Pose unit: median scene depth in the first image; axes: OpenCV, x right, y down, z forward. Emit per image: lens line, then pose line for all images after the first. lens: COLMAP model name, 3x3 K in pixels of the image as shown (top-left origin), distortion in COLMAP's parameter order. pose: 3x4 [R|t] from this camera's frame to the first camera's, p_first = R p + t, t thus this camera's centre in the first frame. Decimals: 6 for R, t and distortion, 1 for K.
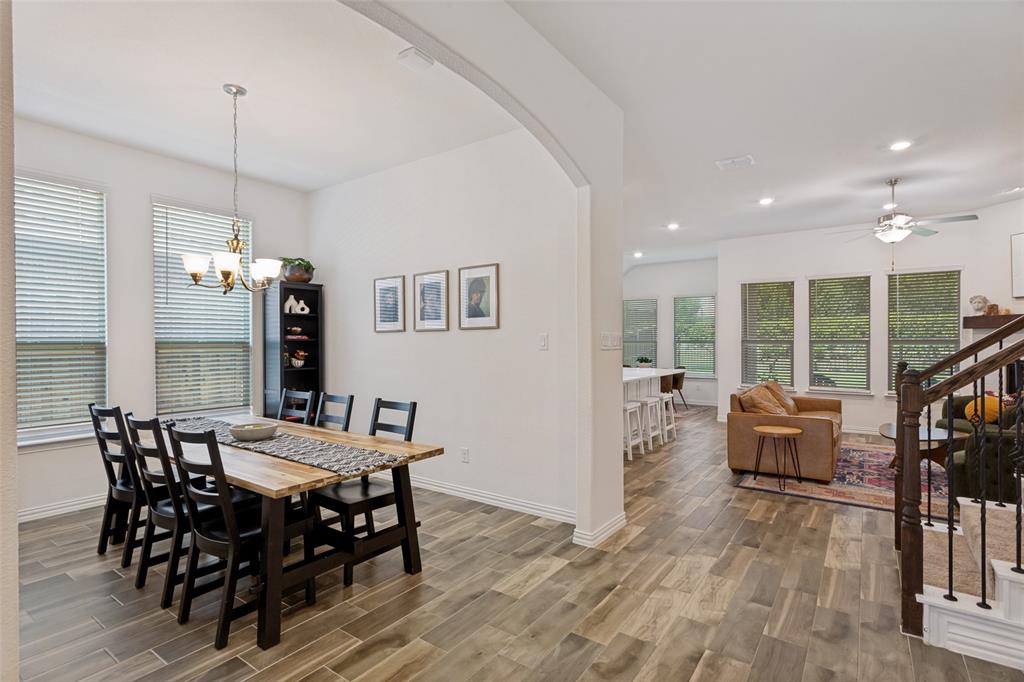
lens RADIAL K [[496.5, 0, 507.5], [0, 496.5, 345.1], [0, 0, 1]] dist [0.003133, 0.000414]
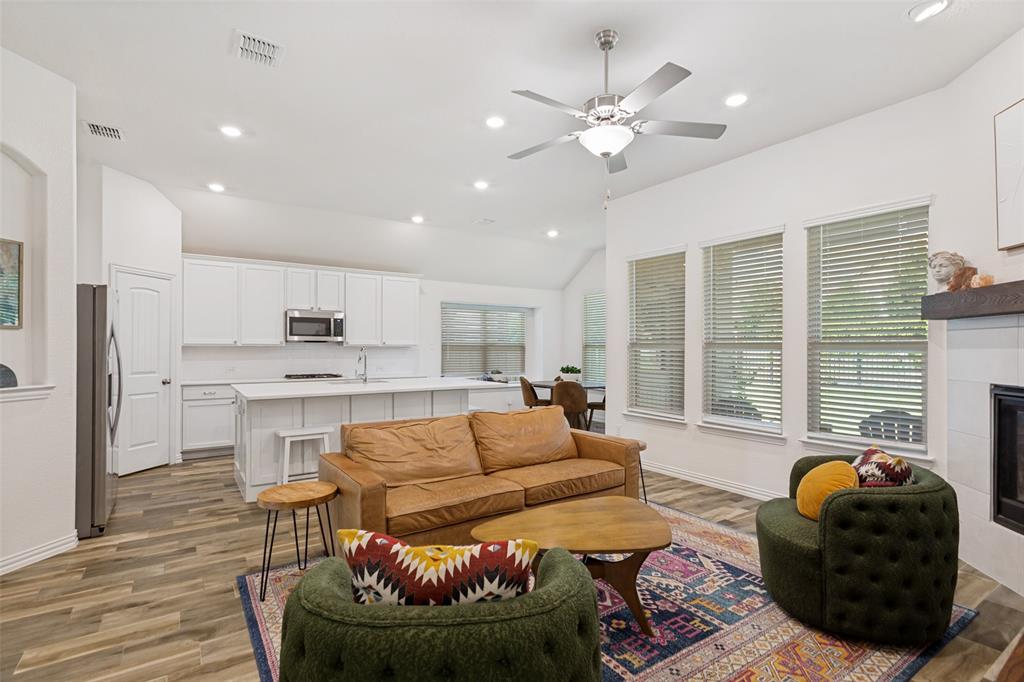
lens RADIAL K [[496.5, 0, 507.5], [0, 496.5, 345.1], [0, 0, 1]] dist [0.003133, 0.000414]
pose [[0.940705, 0.003604, -0.339208, 0.702245], [-0.009131, 0.999850, -0.014701, 0.004670], [0.339104, 0.016926, 0.940597, 0.386845]]
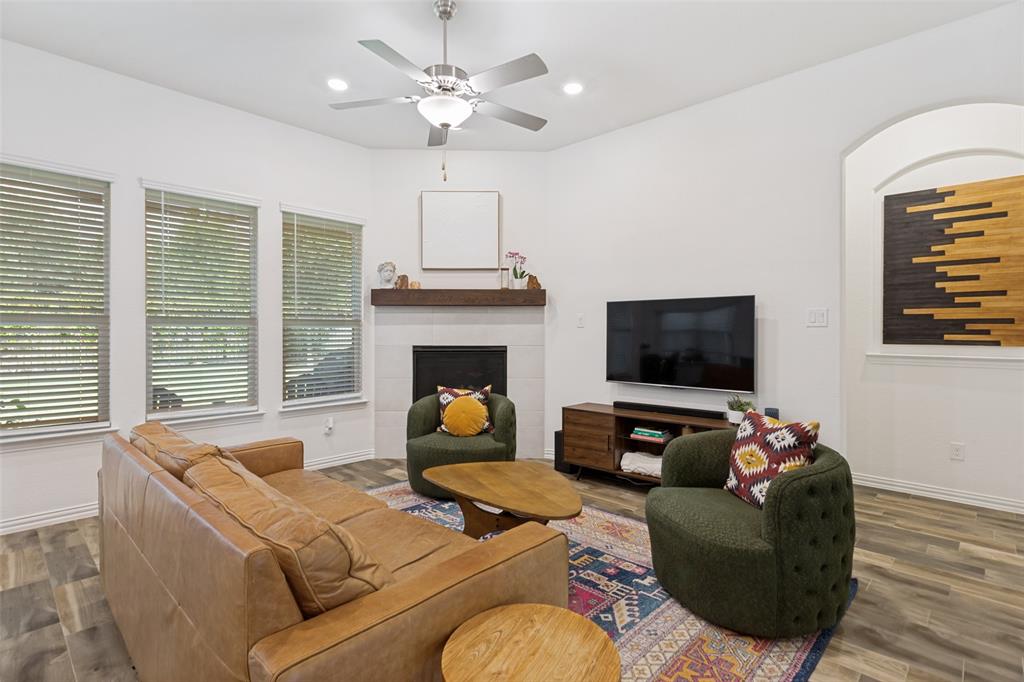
lens RADIAL K [[496.5, 0, 507.5], [0, 496.5, 345.1], [0, 0, 1]] dist [0.003133, 0.000414]
pose [[0.132052, -0.028206, 0.990841, 0.217584], [0.002240, 0.999601, 0.028157, 0.005701], [-0.991240, -0.001498, 0.132063, 0.712117]]
